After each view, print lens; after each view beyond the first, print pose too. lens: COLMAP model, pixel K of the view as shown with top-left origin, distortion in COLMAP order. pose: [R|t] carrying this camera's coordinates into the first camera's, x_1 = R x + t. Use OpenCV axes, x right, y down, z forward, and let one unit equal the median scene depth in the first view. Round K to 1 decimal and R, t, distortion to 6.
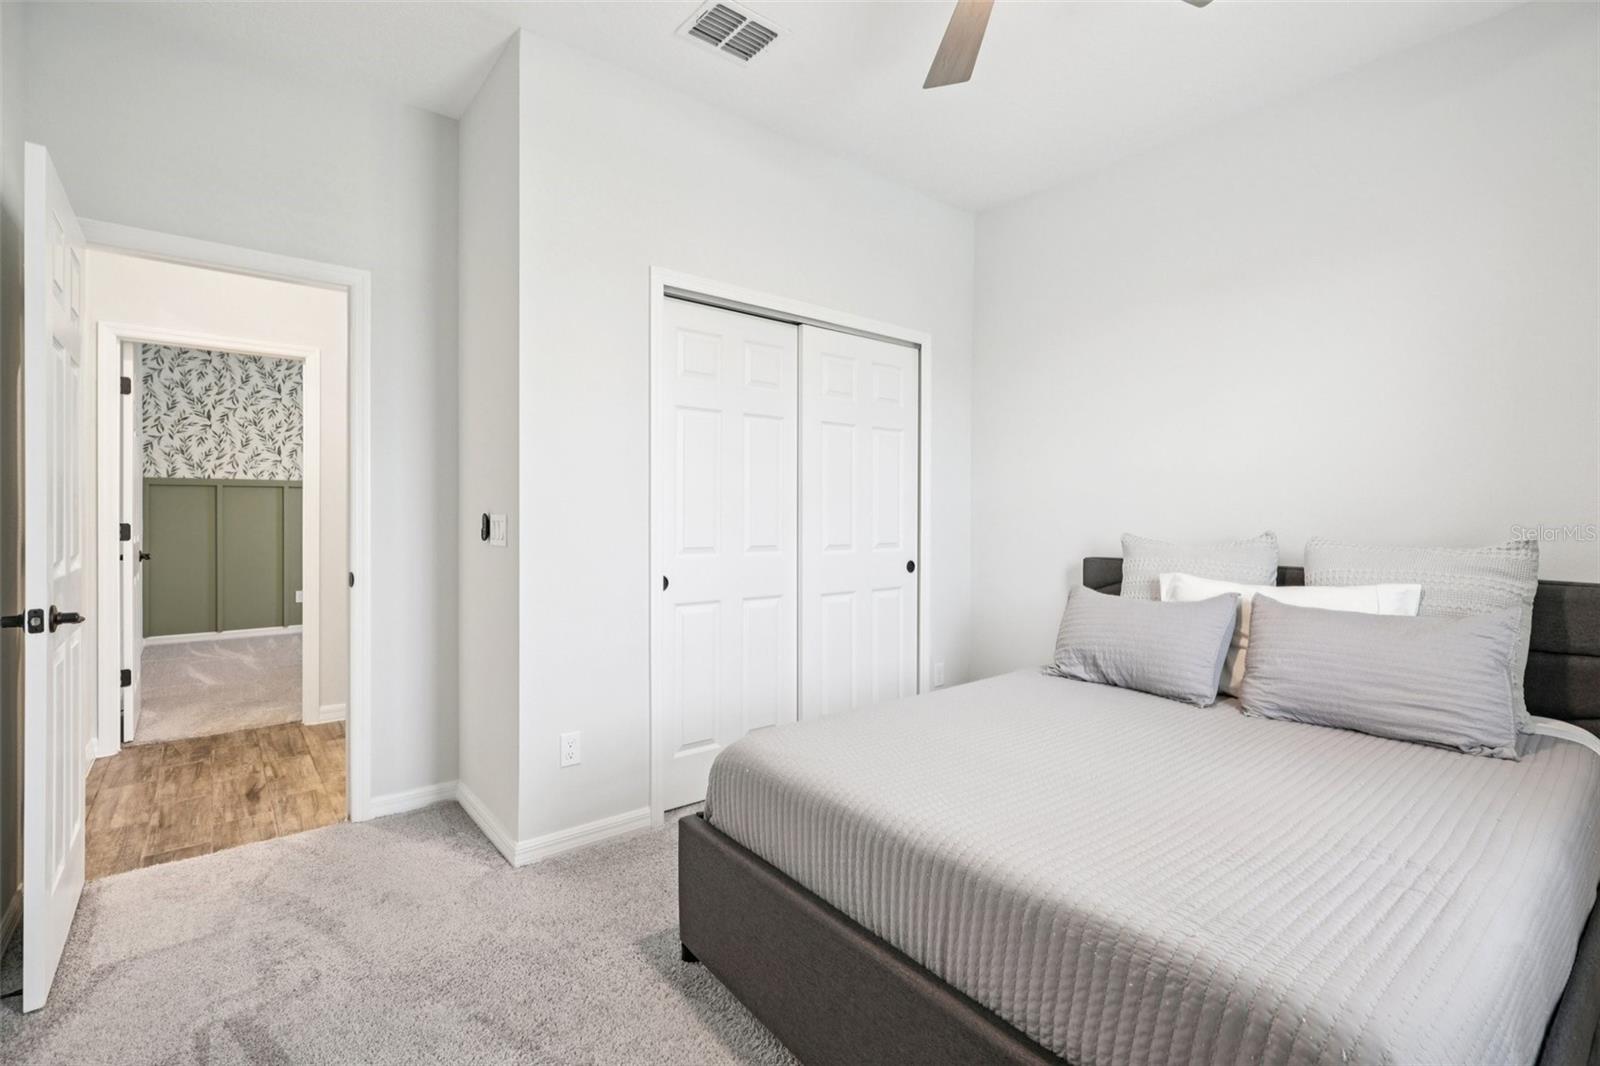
lens RADIAL K [[723.1, 0, 799.1], [0, 723.1, 523.4], [0, 0, 1]] dist [0.001915, 0.000480]
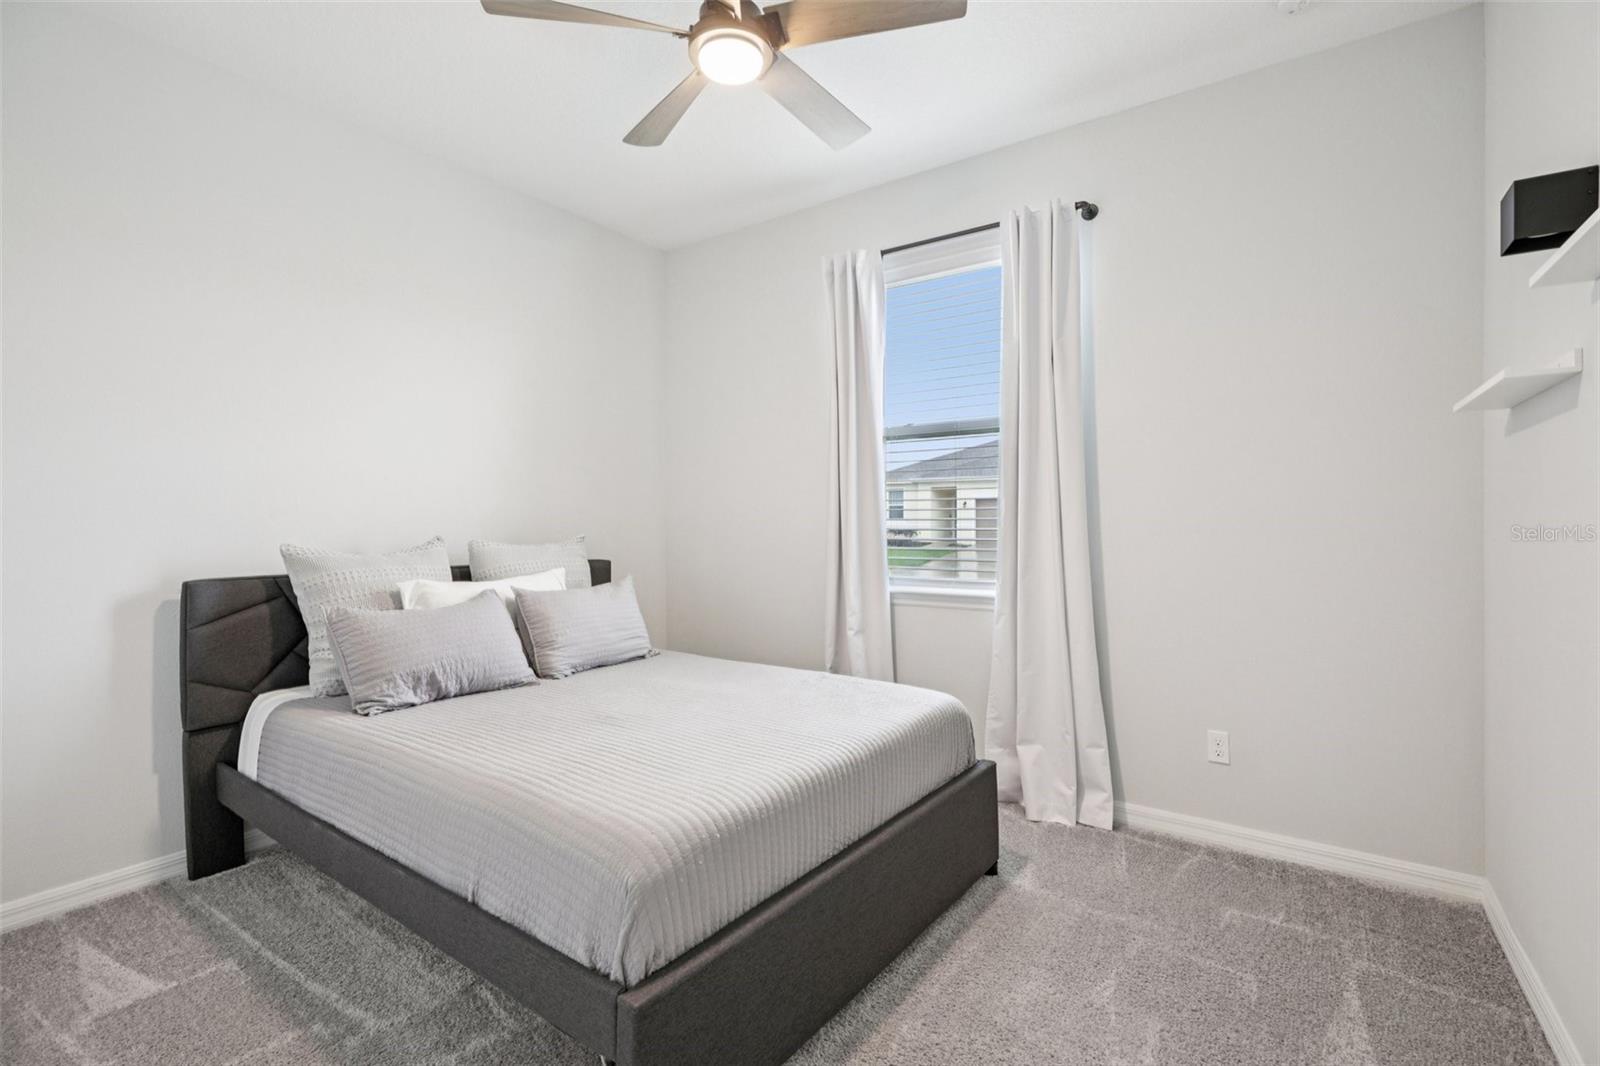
lens RADIAL K [[723.1, 0, 804.4], [0, 723.1, 527.4], [0, 0, 1]] dist [0.001915, 0.000480]
pose [[-0.274327, -0.006982, 0.961611, -0.684949], [0.010124, 0.999897, 0.010148, -0.010471], [-0.961583, 0.012520, -0.274228, 0.875001]]
